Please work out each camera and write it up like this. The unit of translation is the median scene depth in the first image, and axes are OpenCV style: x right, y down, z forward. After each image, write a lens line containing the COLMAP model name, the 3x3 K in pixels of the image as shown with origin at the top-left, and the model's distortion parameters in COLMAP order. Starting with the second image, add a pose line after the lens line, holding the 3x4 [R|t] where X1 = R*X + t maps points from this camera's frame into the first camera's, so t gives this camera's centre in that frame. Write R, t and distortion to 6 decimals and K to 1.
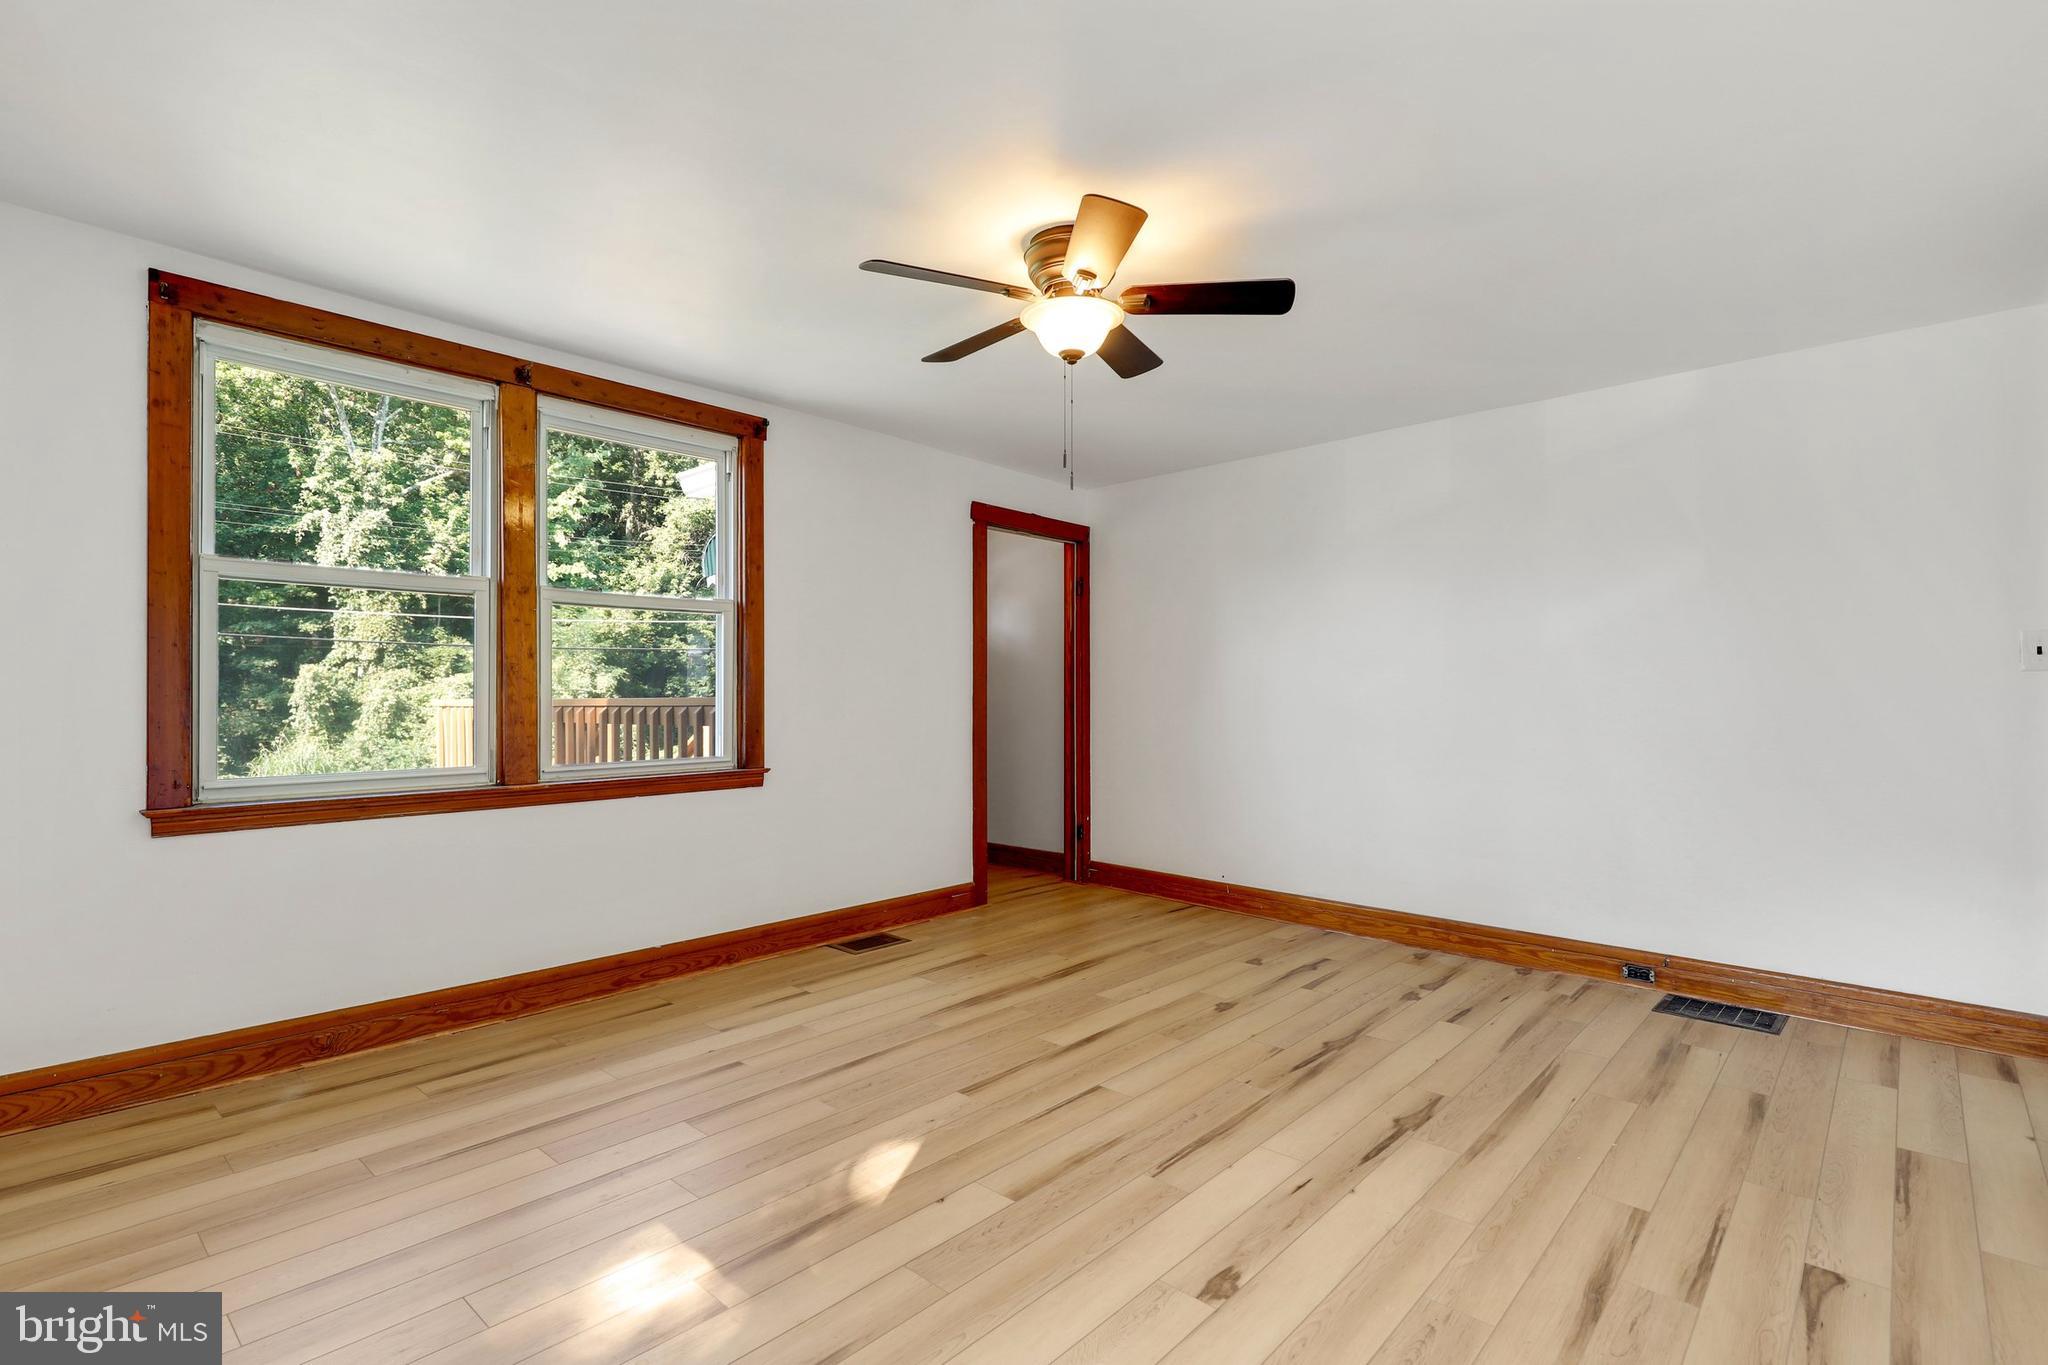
lens RADIAL K [[965.7, 0, 1030.8], [0, 965.7, 696.2], [0, 0, 1]] dist [0.013323, -0.000452]
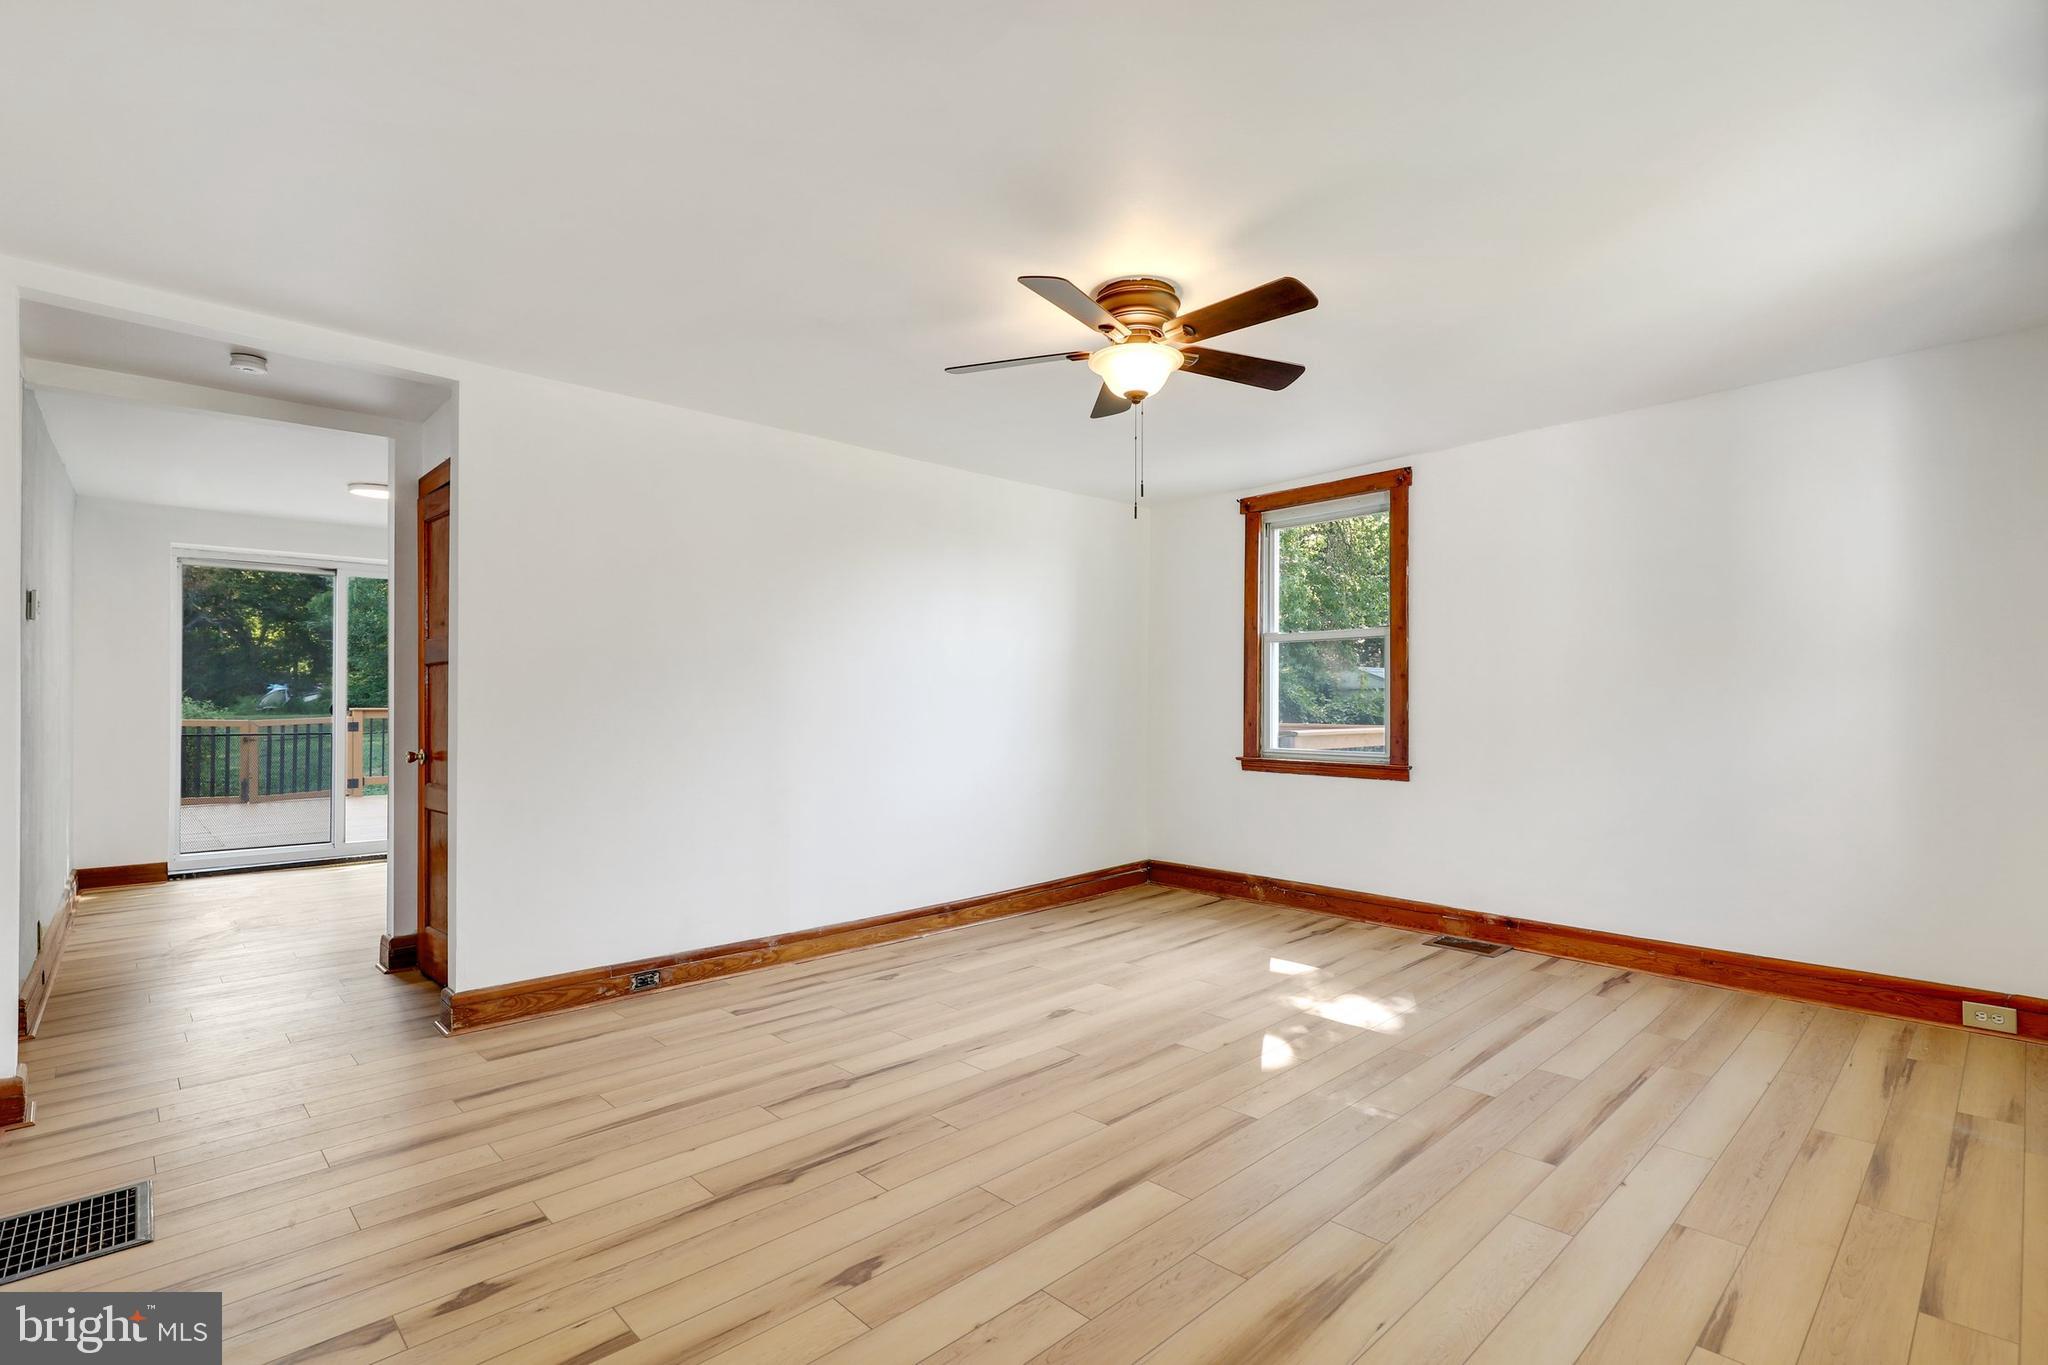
lens RADIAL K [[965.7, 0, 1030.8], [0, 965.7, 696.2], [0, 0, 1]] dist [0.013323, -0.000452]
pose [[-0.997507, 0.001412, 0.070552, 0.078227], [0.000973, 0.999980, -0.006243, -0.005915], [-0.070559, -0.006159, -0.997489, 1.942010]]
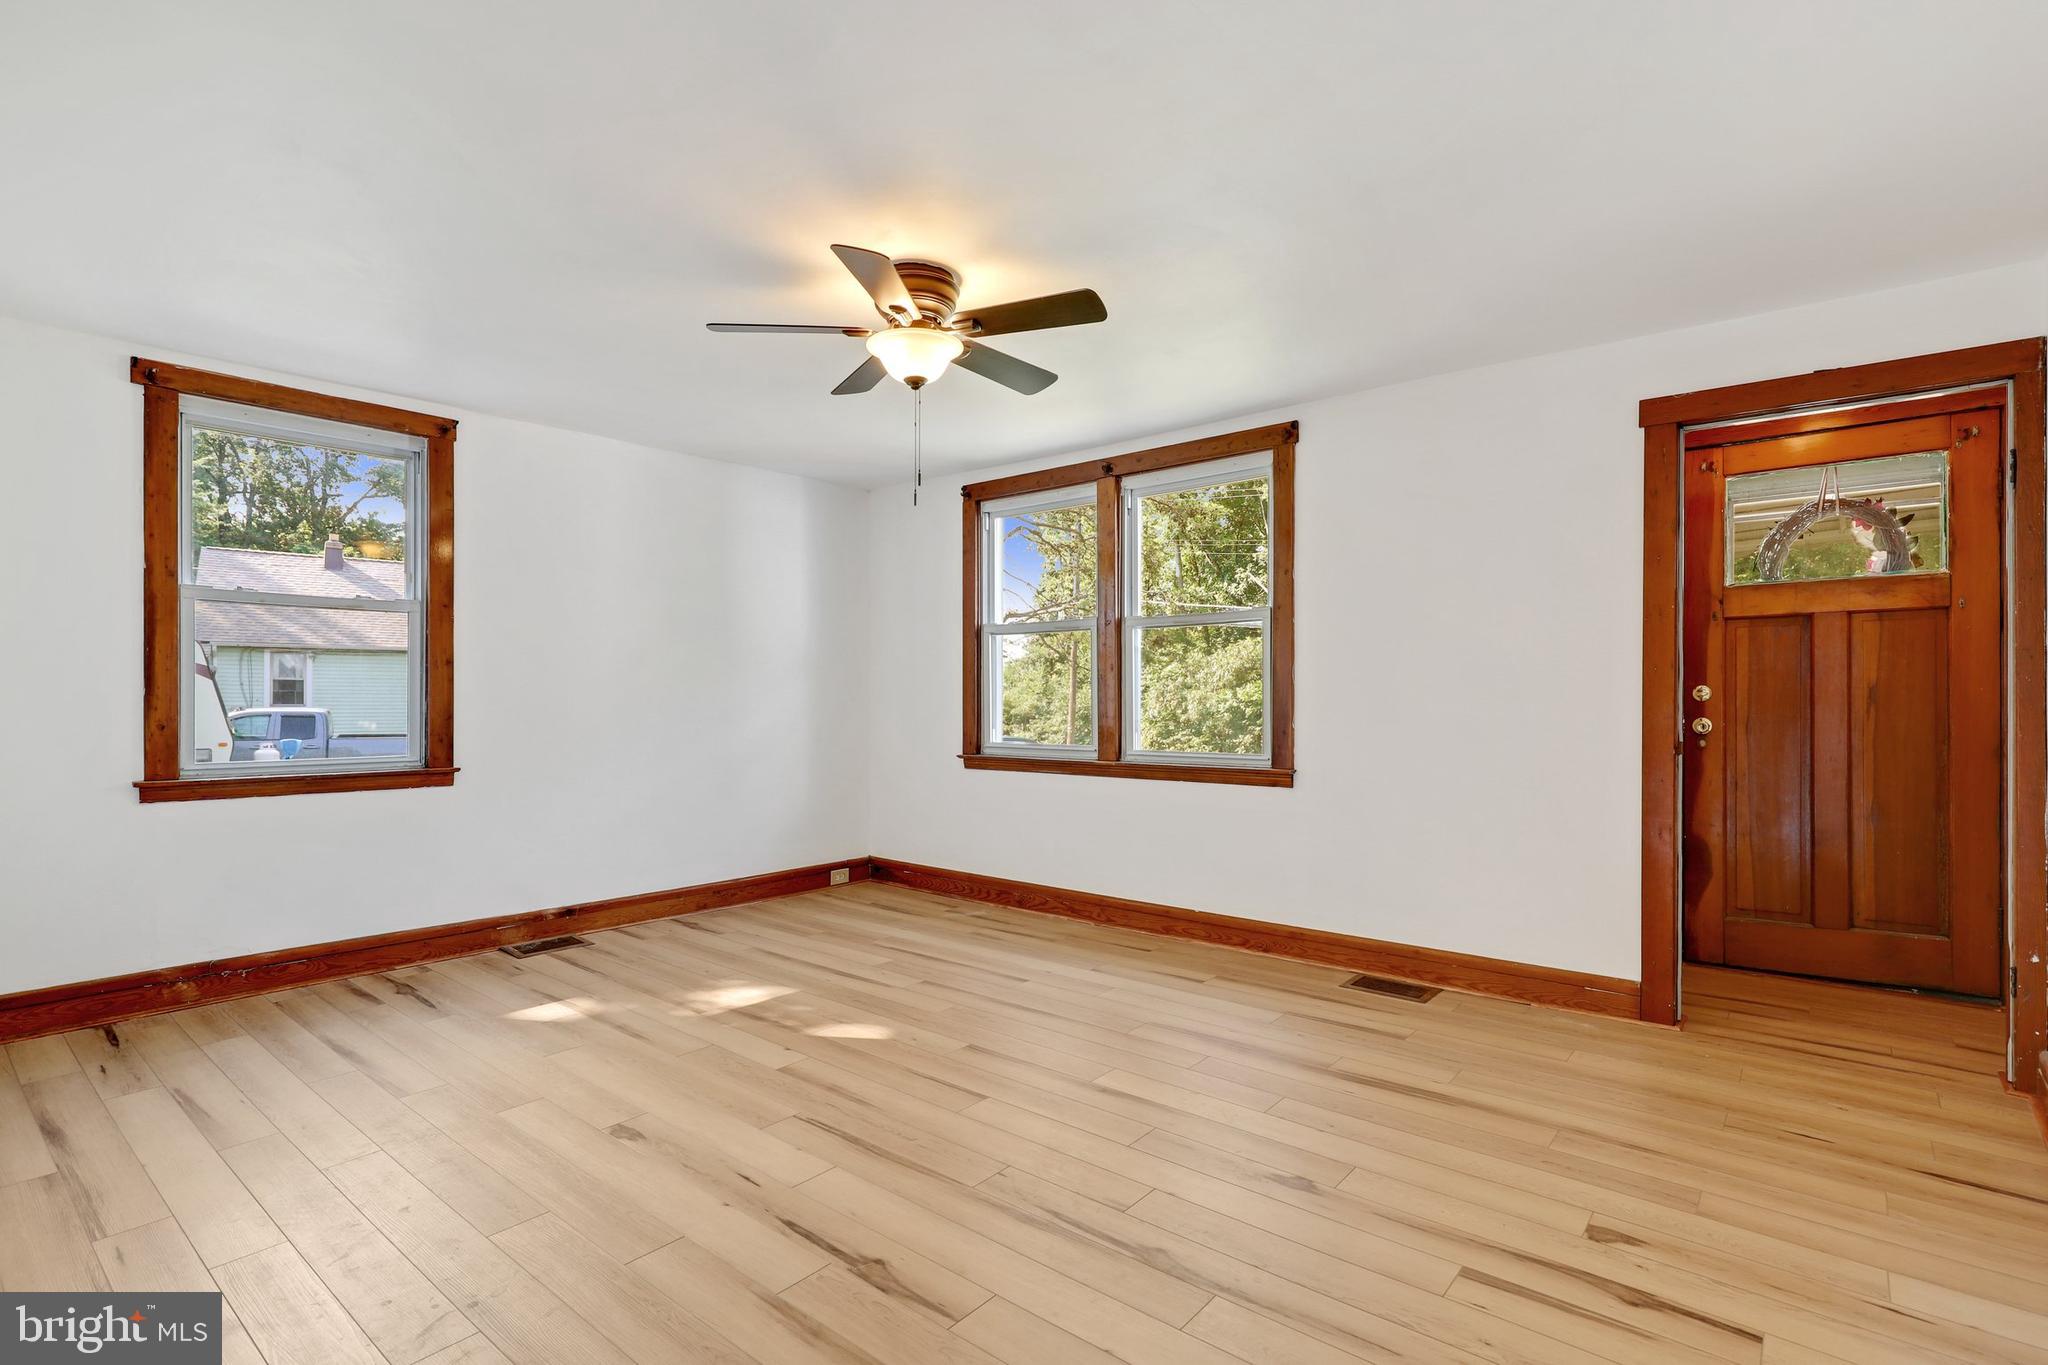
lens RADIAL K [[965.7, 0, 1030.8], [0, 965.7, 696.2], [0, 0, 1]] dist [0.013323, -0.000452]
pose [[0.044441, -0.002787, -0.999008, 1.046896], [-0.001457, 0.999995, -0.002855, 0.001528], [0.999011, 0.001582, 0.044437, 1.000077]]
